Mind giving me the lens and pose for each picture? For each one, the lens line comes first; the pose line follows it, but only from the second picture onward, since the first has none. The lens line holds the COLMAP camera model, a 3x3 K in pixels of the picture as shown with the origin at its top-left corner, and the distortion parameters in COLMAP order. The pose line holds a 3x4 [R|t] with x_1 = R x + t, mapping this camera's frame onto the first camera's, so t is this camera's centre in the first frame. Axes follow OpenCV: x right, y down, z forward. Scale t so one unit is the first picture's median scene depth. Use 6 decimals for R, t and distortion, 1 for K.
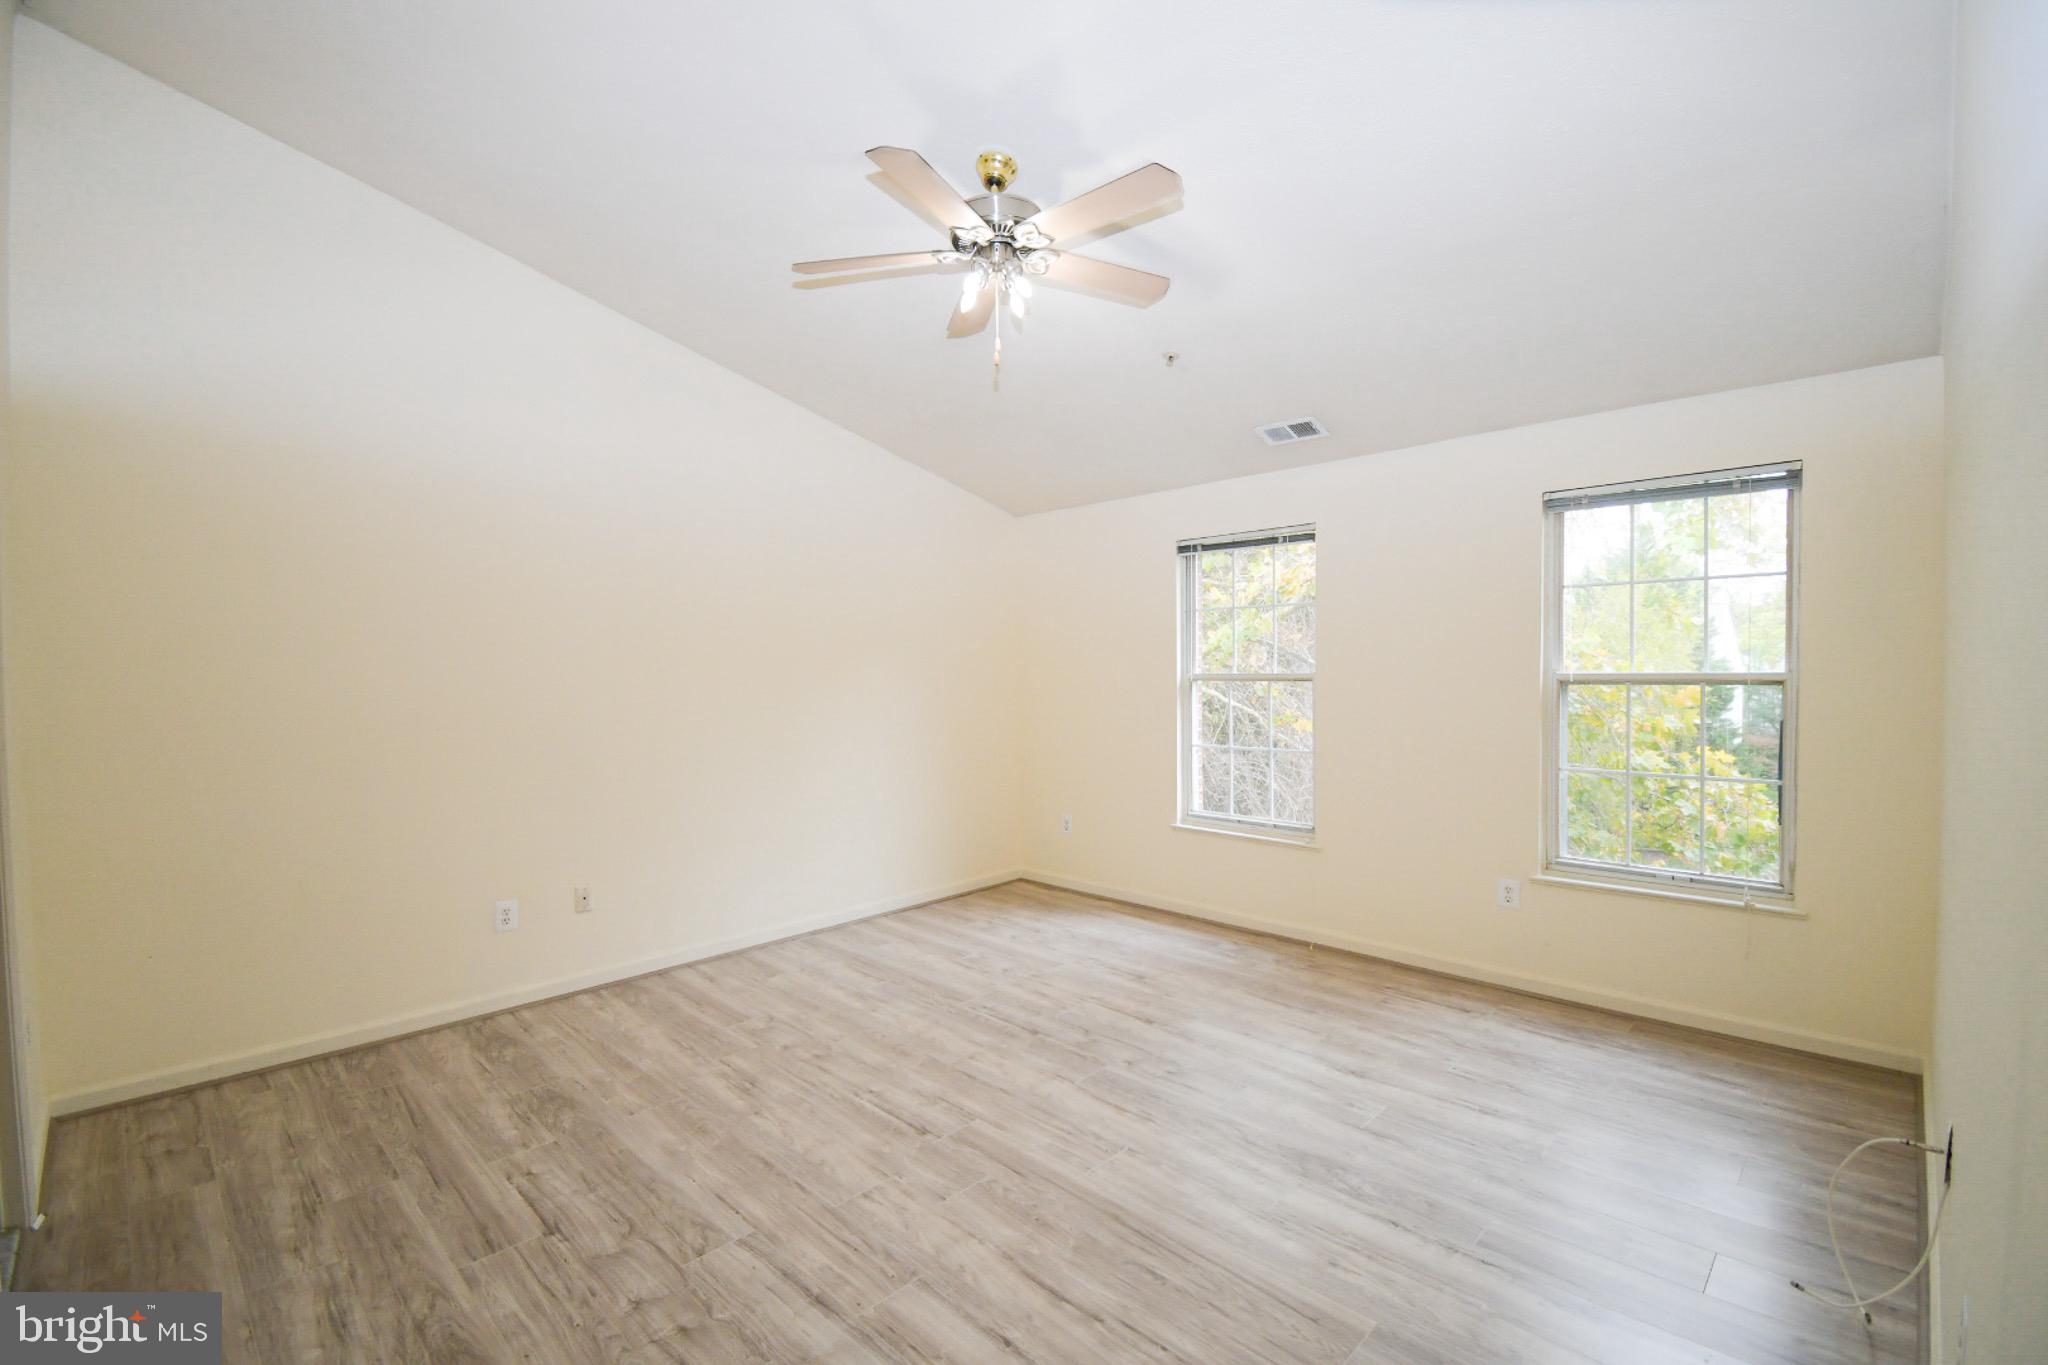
lens RADIAL K [[905.1, 0, 1024.0], [0, 905.1, 682.5], [0, 0, 1]] dist [0.021206, -0.027391]
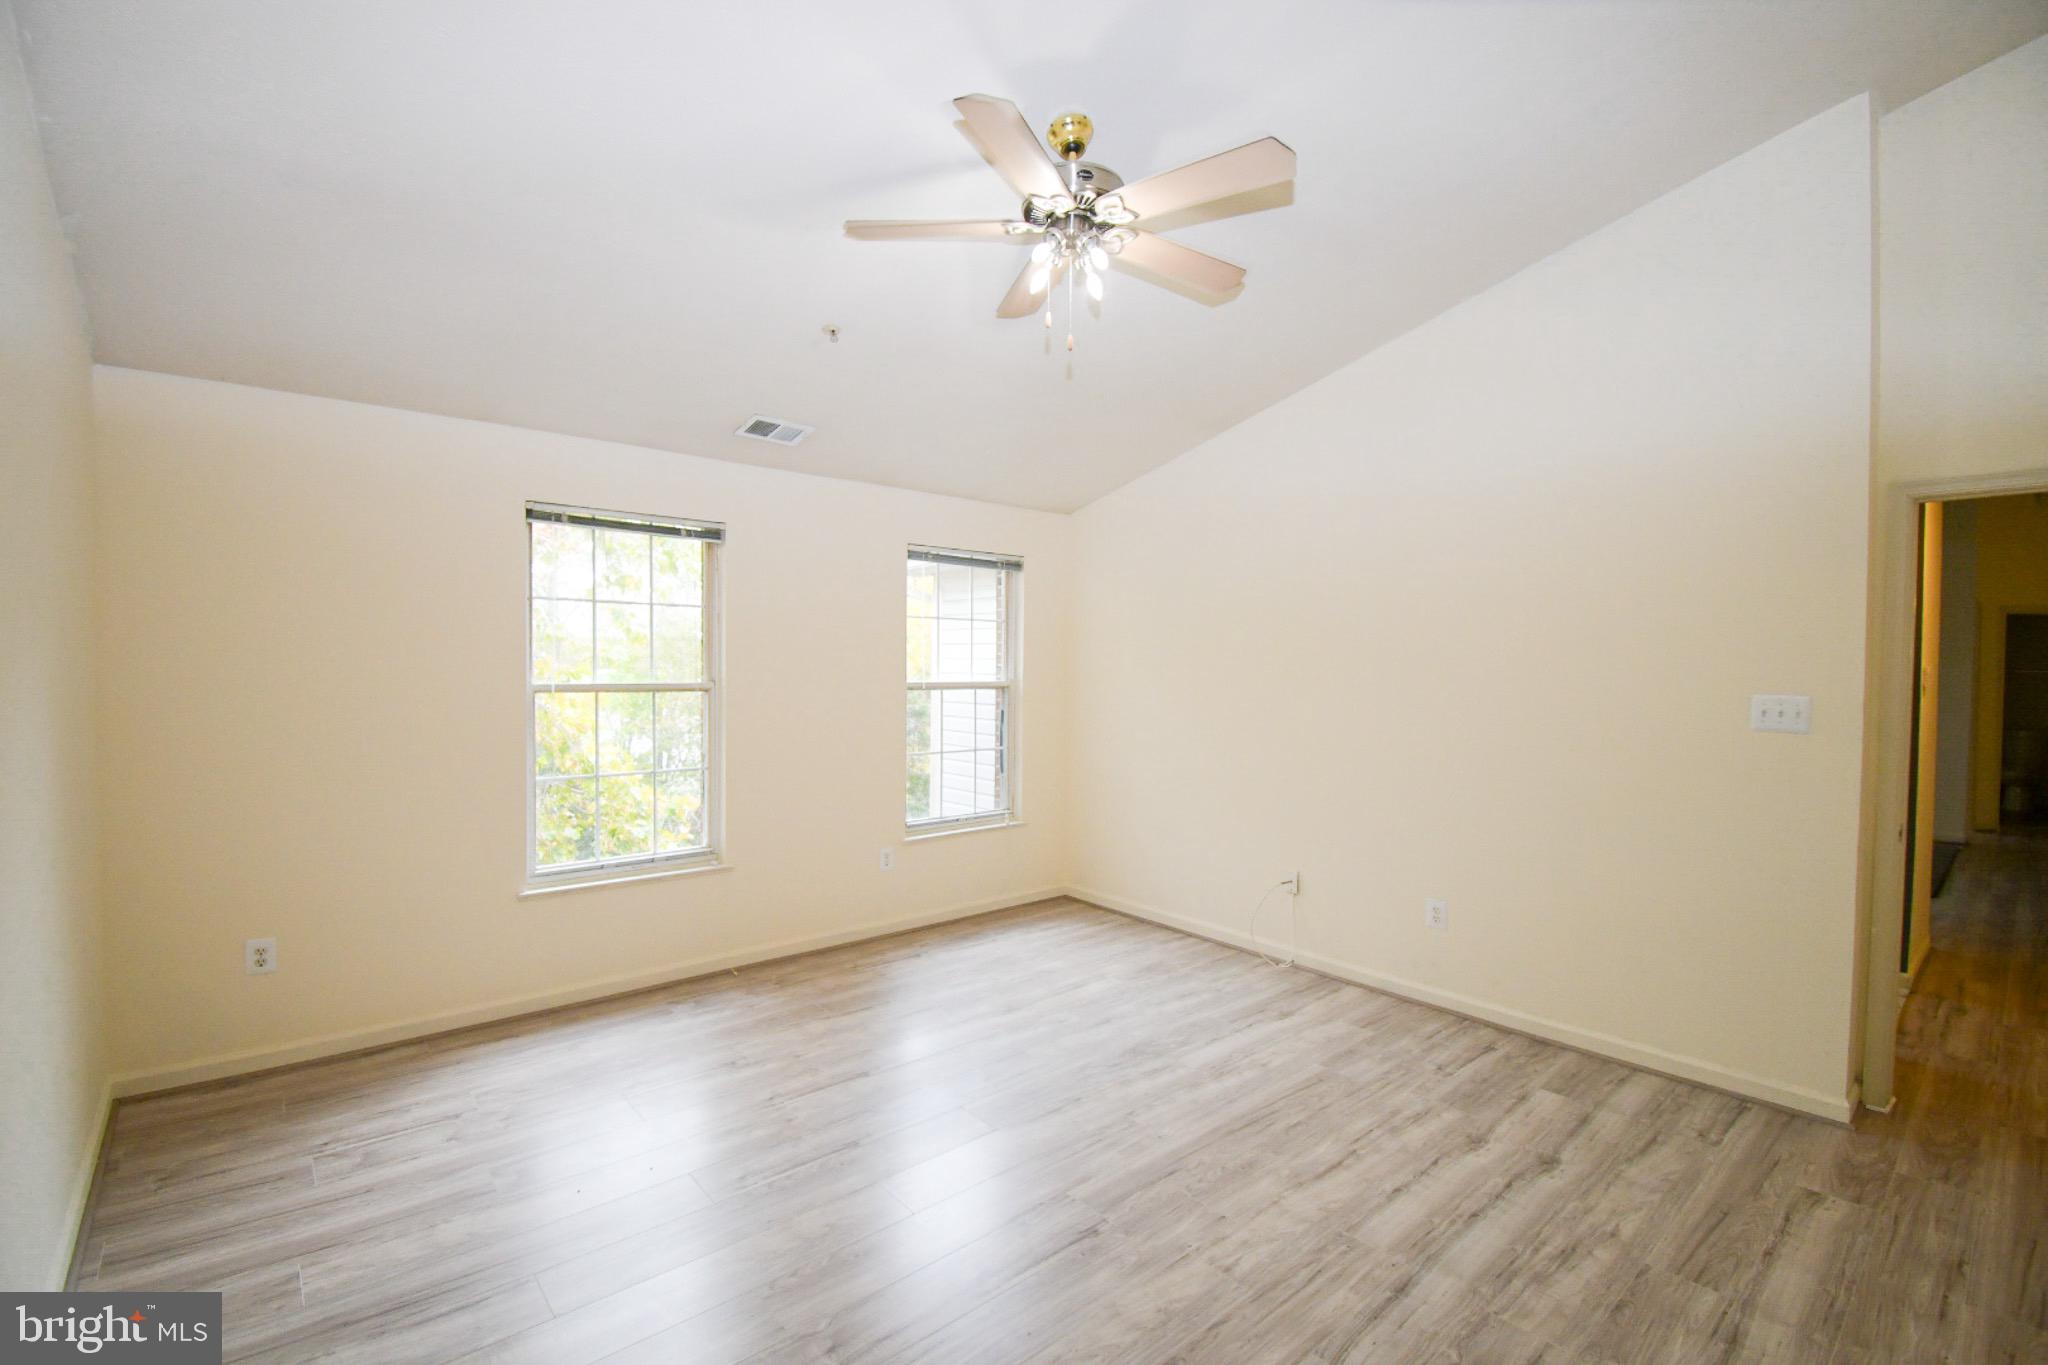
lens RADIAL K [[901.9, 0, 1022.4], [0, 901.9, 660.0], [0, 0, 1]] dist [0.023060, -0.027586]
pose [[0.074314, 0.015786, 0.997110, -0.925853], [0.007330, 0.999839, -0.016376, -0.026594], [-0.997208, 0.008526, 0.074186, 0.950497]]
